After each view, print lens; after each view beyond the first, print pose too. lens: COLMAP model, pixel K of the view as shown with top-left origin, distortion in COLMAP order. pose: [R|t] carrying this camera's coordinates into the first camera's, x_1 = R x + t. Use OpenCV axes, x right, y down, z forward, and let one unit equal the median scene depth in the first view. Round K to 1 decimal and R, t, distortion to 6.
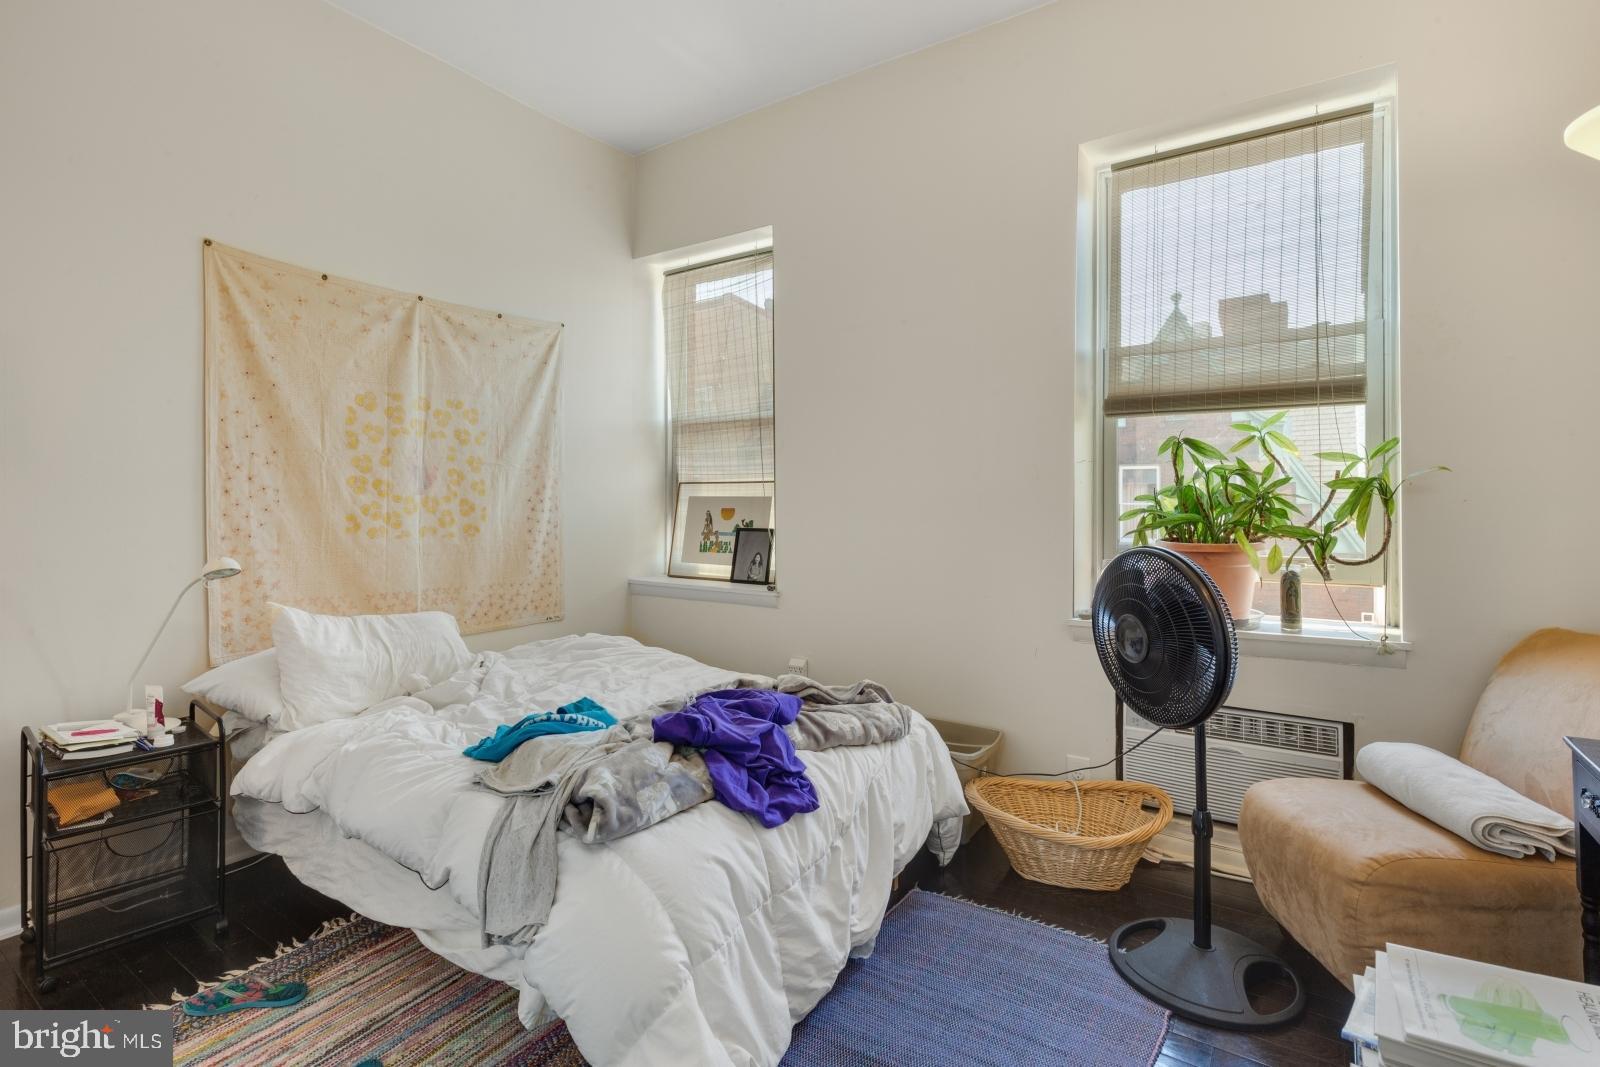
lens RADIAL K [[737.0, 0, 798.4], [0, 737.0, 496.6], [0, 0, 1]] dist [0.004038, 0.000383]
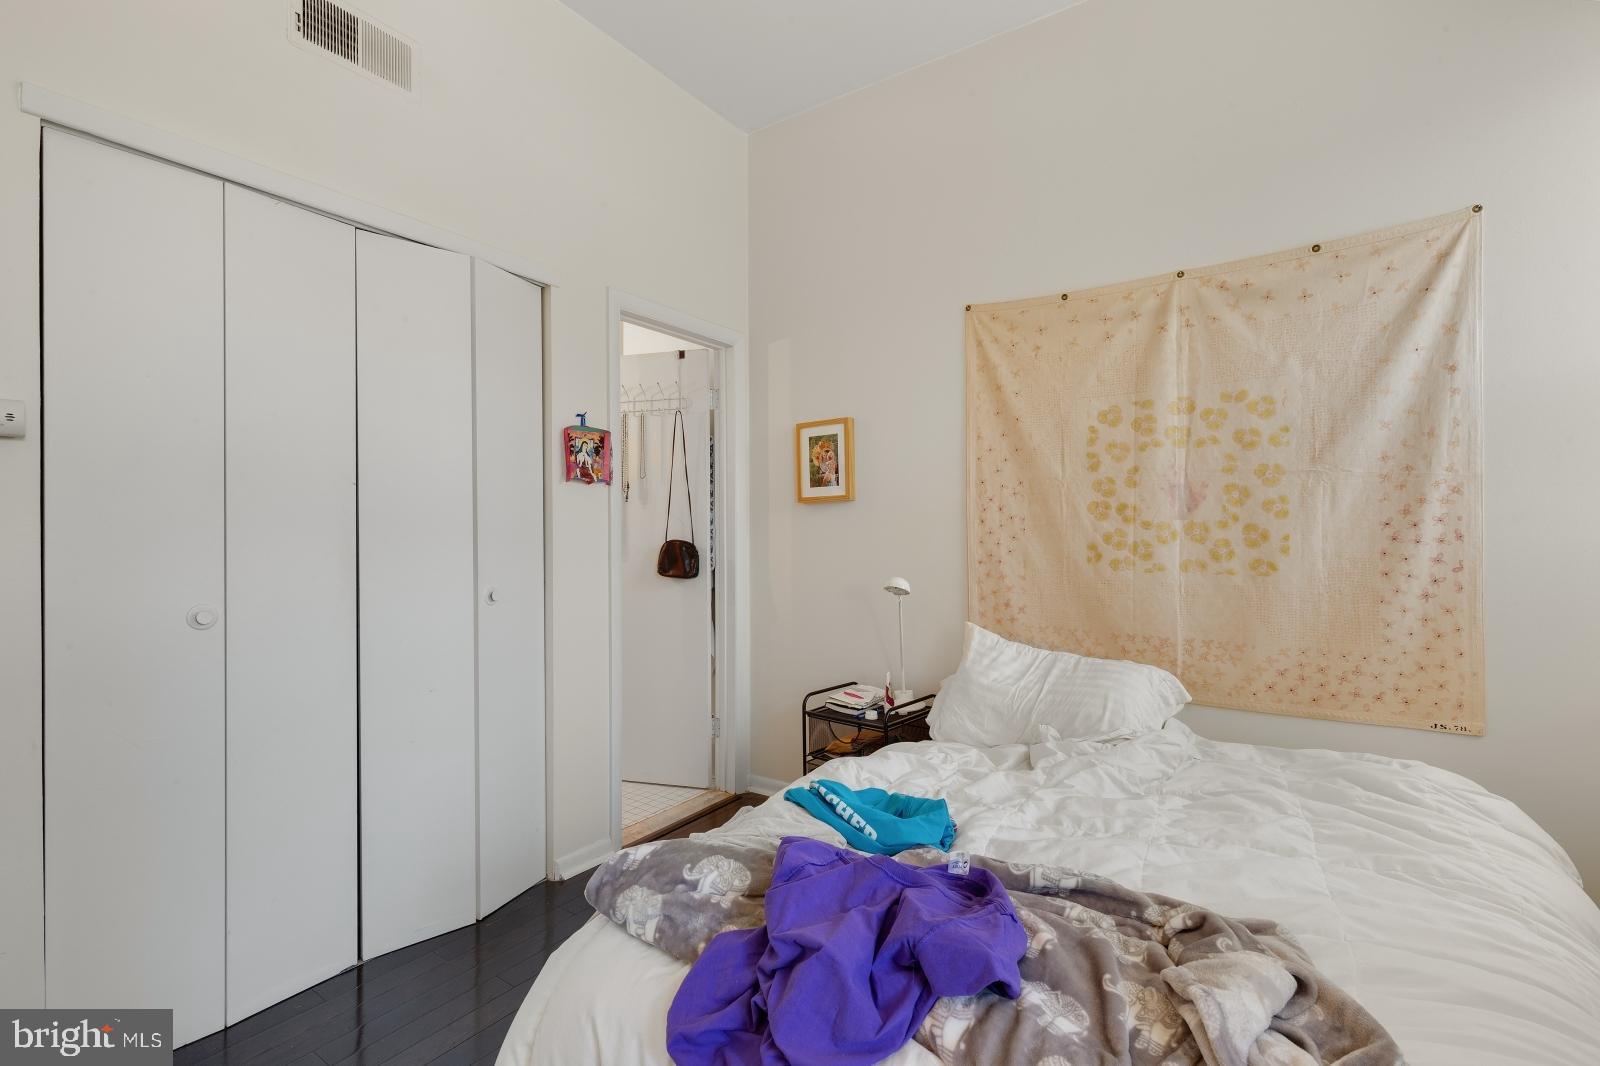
lens RADIAL K [[737.0, 0, 800.8], [0, 737.0, 534.1], [0, 0, 1]] dist [0.004038, 0.000383]
pose [[-0.008243, -0.002996, -0.999962, 0.294151], [0.013350, 0.999906, -0.003106, 0.010327], [0.999877, -0.013375, -0.008202, 0.596263]]
